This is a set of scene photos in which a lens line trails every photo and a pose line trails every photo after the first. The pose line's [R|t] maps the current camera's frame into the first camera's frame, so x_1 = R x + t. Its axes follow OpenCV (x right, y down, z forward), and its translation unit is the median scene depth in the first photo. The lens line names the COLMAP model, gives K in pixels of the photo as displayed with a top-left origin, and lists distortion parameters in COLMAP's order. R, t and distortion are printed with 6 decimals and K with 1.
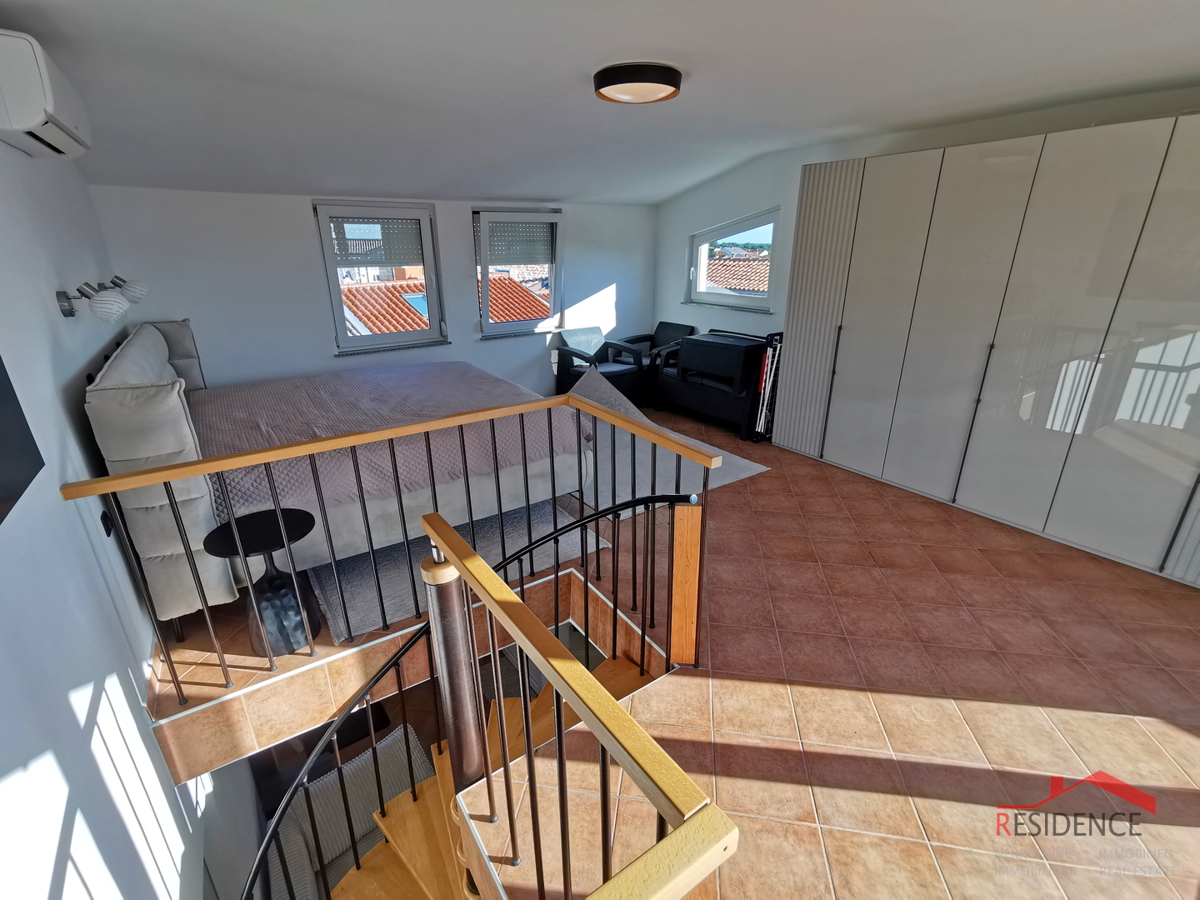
lens RADIAL K [[552.3, 0, 600.0], [0, 552.3, 450.0], [0, 0, 1]] dist [-0.006985, 0.009939]
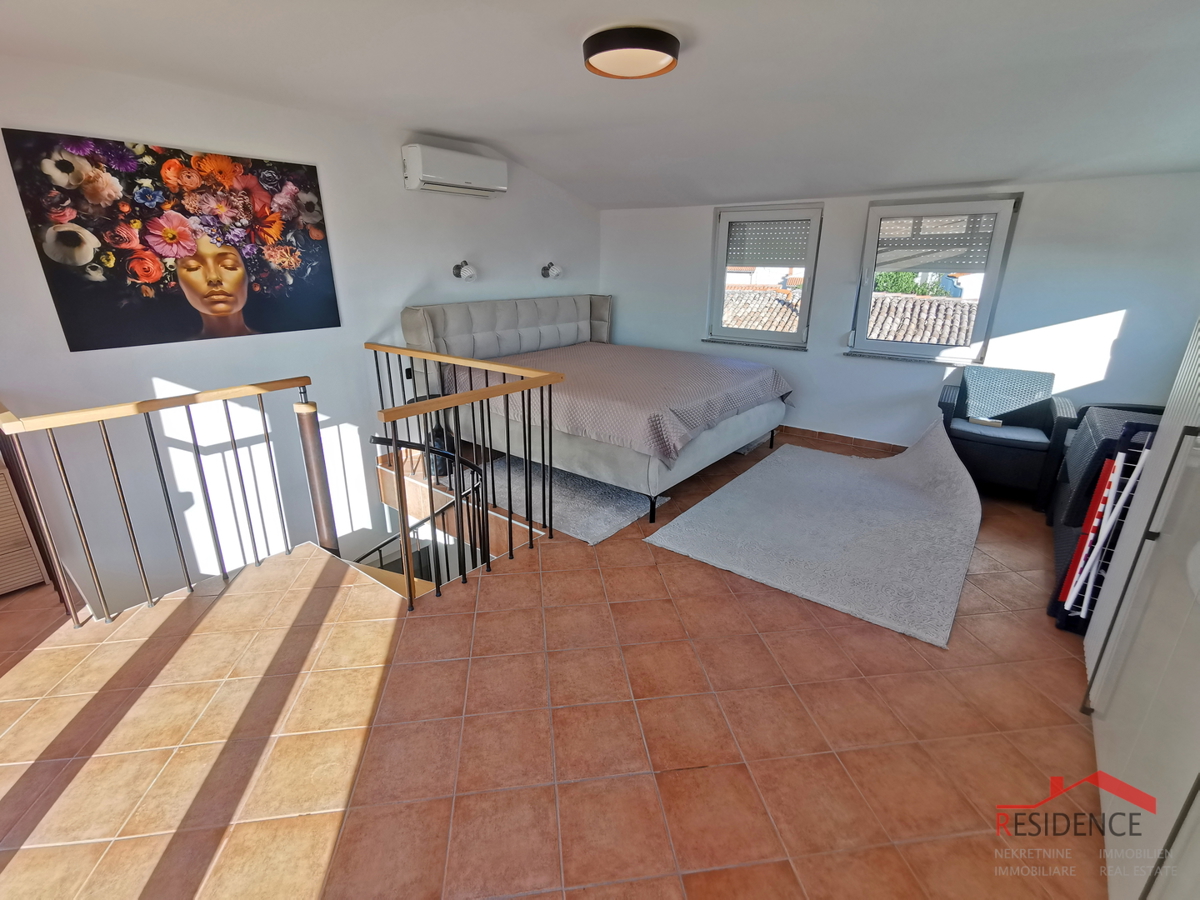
lens RADIAL K [[552.3, 0, 600.0], [0, 552.3, 450.0], [0, 0, 1]] dist [-0.006985, 0.009939]
pose [[0.296853, 0.318244, -0.900333, 0.924828], [-0.341655, 0.915818, 0.211068, -0.206812], [0.891712, 0.244947, 0.380593, 0.658150]]
